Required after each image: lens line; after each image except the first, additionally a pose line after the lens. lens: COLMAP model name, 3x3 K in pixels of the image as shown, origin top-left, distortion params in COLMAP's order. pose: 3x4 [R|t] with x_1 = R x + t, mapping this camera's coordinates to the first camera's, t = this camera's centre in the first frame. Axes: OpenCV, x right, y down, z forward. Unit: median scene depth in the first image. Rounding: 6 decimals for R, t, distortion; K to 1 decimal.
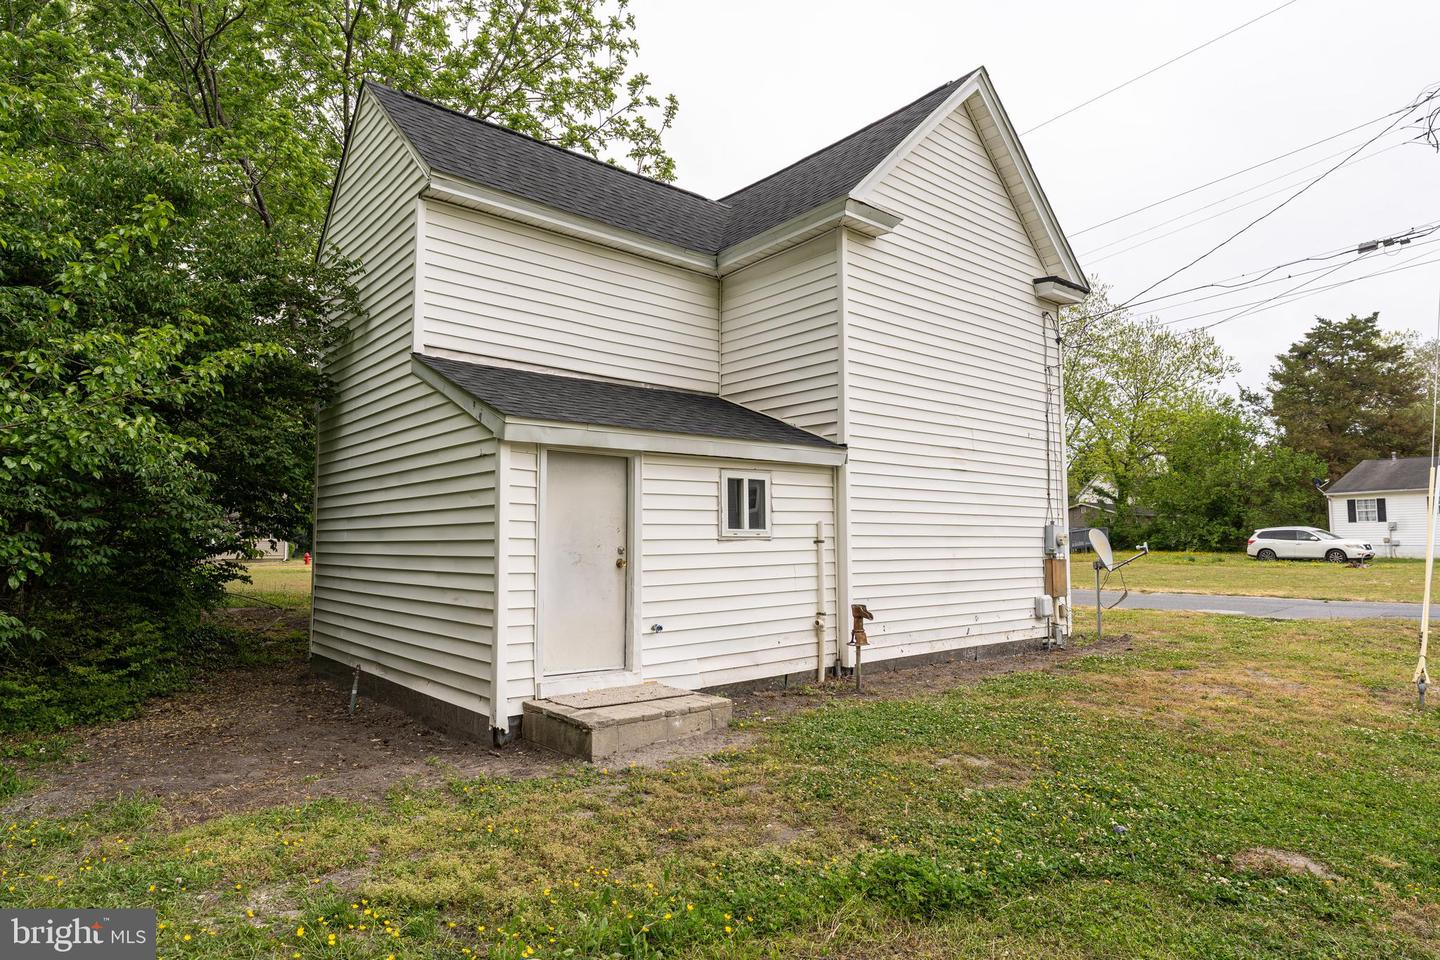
lens RADIAL K [[820.8, 0, 721.5], [0, 820.8, 481.8], [0, 0, 1]] dist [-0.003700, -0.000538]
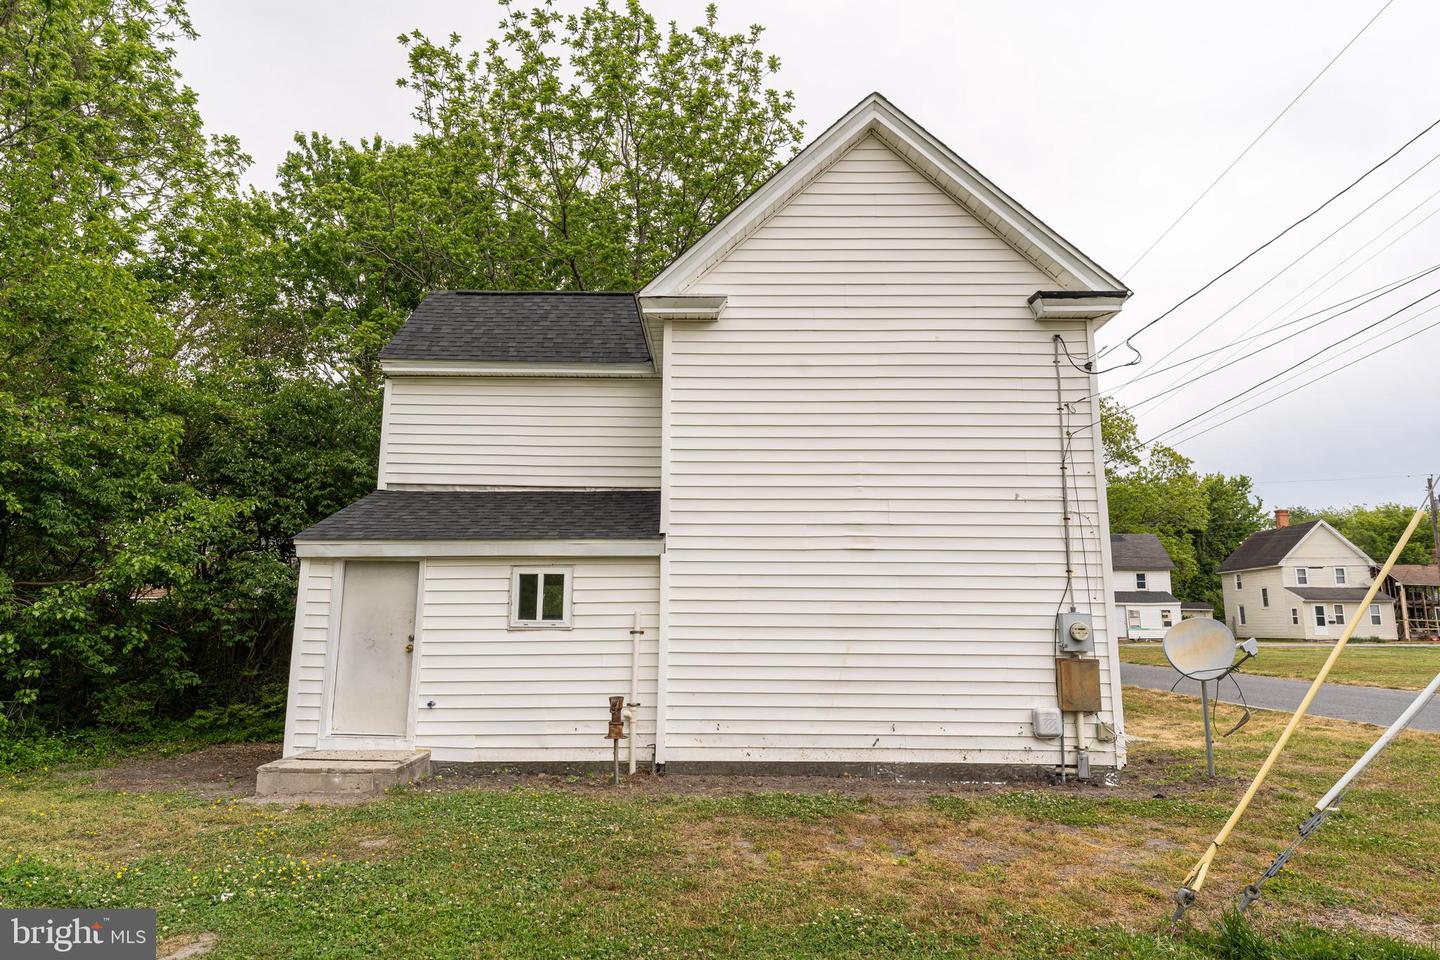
lens RADIAL K [[820.8, 0, 722.0], [0, 820.8, 480.4], [0, 0, 1]] dist [-0.003700, -0.000538]
pose [[0.756753, -0.105447, -0.645141, 0.919938], [0.041862, 0.992696, -0.113150, 0.006313], [0.652360, 0.058620, 0.755639, 0.307282]]
